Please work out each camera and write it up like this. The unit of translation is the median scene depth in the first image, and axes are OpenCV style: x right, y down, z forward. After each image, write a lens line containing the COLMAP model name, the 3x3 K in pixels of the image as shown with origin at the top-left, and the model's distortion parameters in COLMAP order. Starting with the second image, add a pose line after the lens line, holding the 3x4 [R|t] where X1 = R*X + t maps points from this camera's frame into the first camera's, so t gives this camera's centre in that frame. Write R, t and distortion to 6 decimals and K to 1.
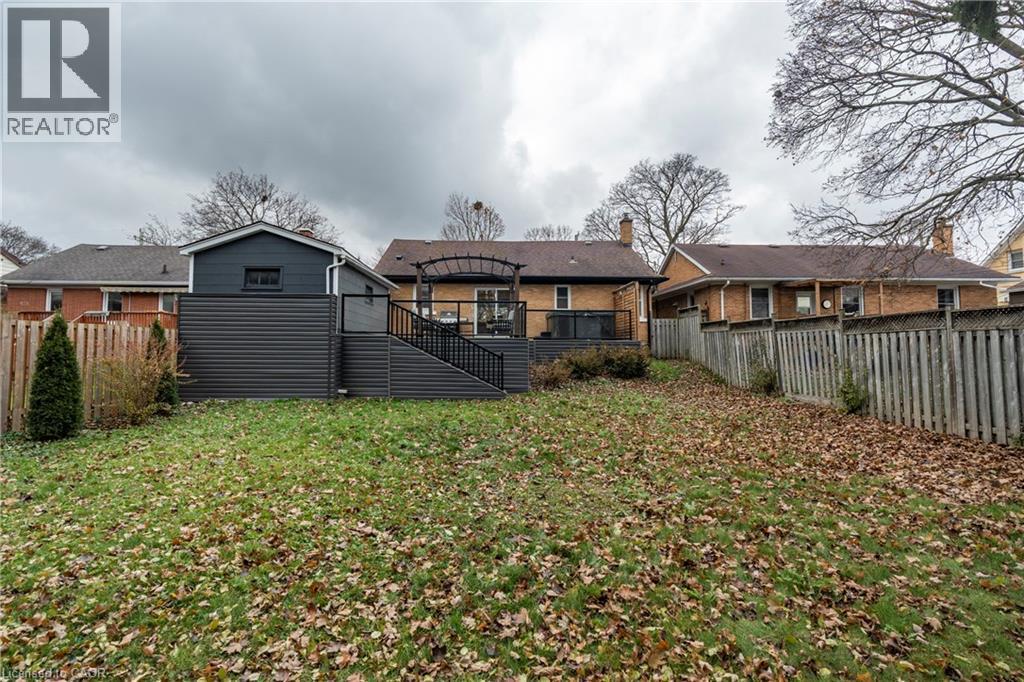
lens RADIAL K [[476.3, 0, 498.6], [0, 476.3, 316.1], [0, 0, 1]] dist [-0.001224, 0.000288]
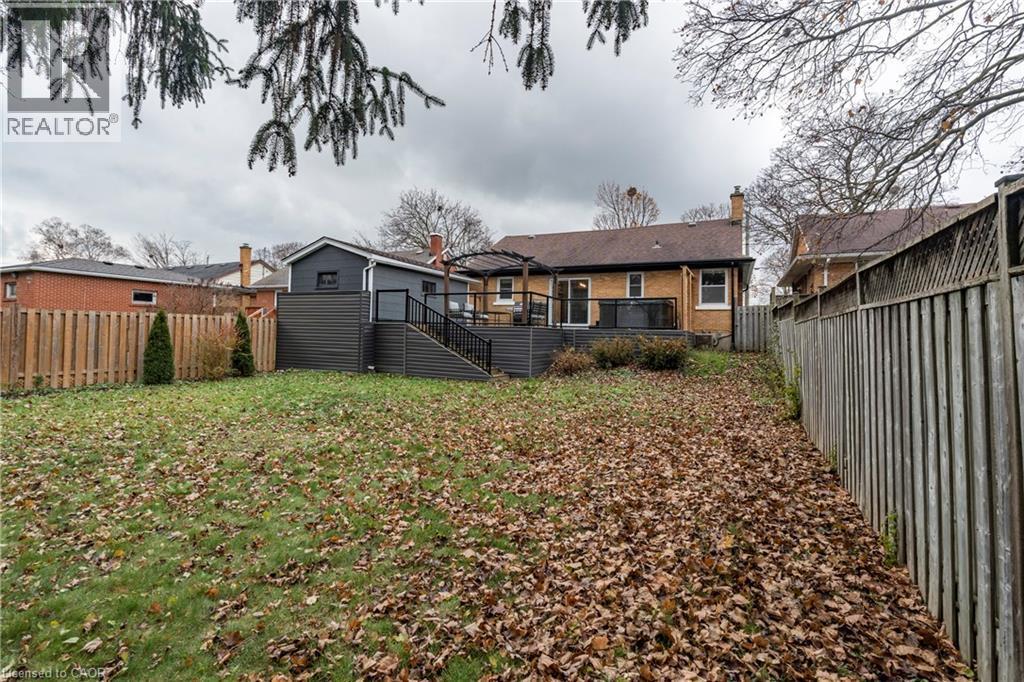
lens RADIAL K [[476.3, 0, 498.6], [0, 476.3, 316.1], [0, 0, 1]] dist [-0.001224, 0.000288]
pose [[0.896755, -0.004738, -0.442502, 0.501540], [0.013432, 0.999773, 0.016517, 0.005657], [0.442323, -0.020755, 0.896615, 0.024541]]
